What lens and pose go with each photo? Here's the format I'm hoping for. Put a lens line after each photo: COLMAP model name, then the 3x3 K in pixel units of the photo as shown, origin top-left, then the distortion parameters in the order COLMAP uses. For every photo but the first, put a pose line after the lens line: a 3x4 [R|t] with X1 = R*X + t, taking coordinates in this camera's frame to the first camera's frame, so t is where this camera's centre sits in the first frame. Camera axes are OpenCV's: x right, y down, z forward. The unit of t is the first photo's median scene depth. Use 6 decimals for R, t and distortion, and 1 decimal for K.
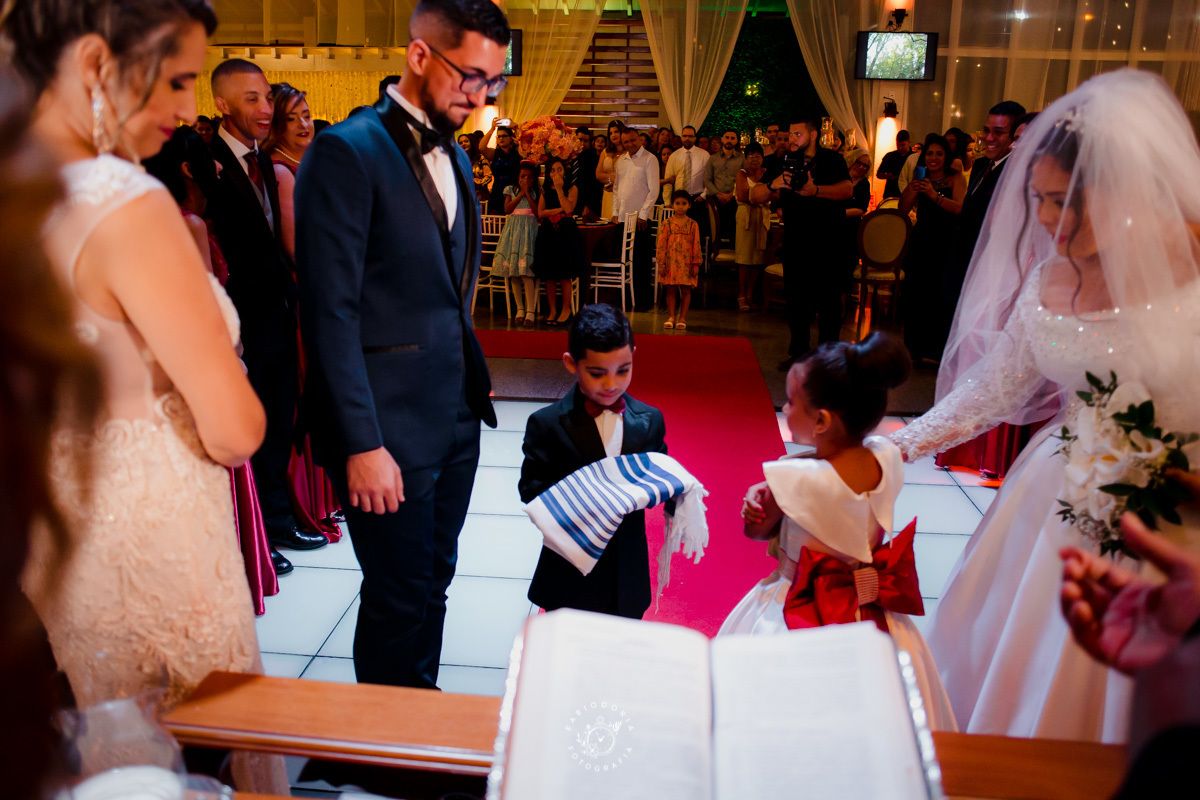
lens RADIAL K [[990.6, 0, 598.2], [0, 990.6, 373.5], [0, 0, 1]] dist [-0.074028, 0.145844]
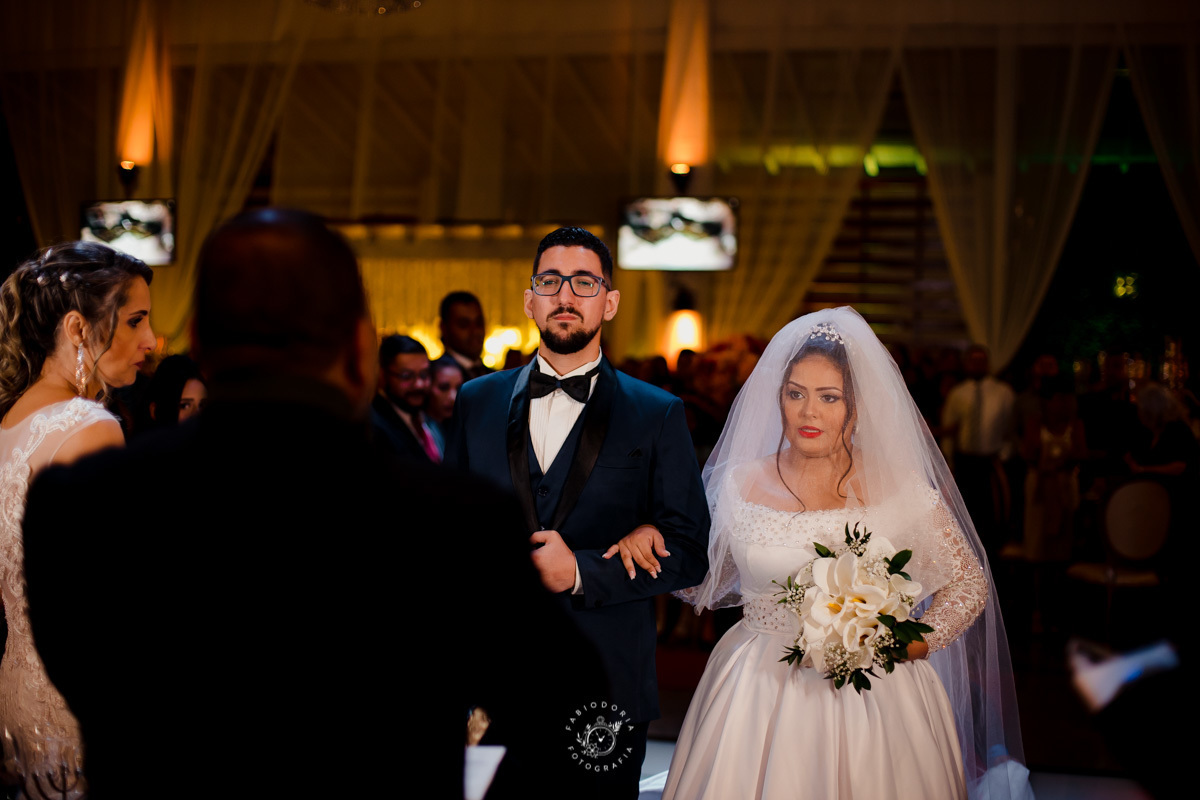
lens RADIAL K [[1780.3, 0, 600.0], [0, 1780.3, 400.0], [0, 0, 1]] dist [-0.175015, 0.052957]
pose [[0.981815, 0.008142, -0.189667, 0.080074], [-0.047654, 0.977662, -0.204710, 0.029079], [0.183764, 0.210025, 0.960271, -0.141833]]
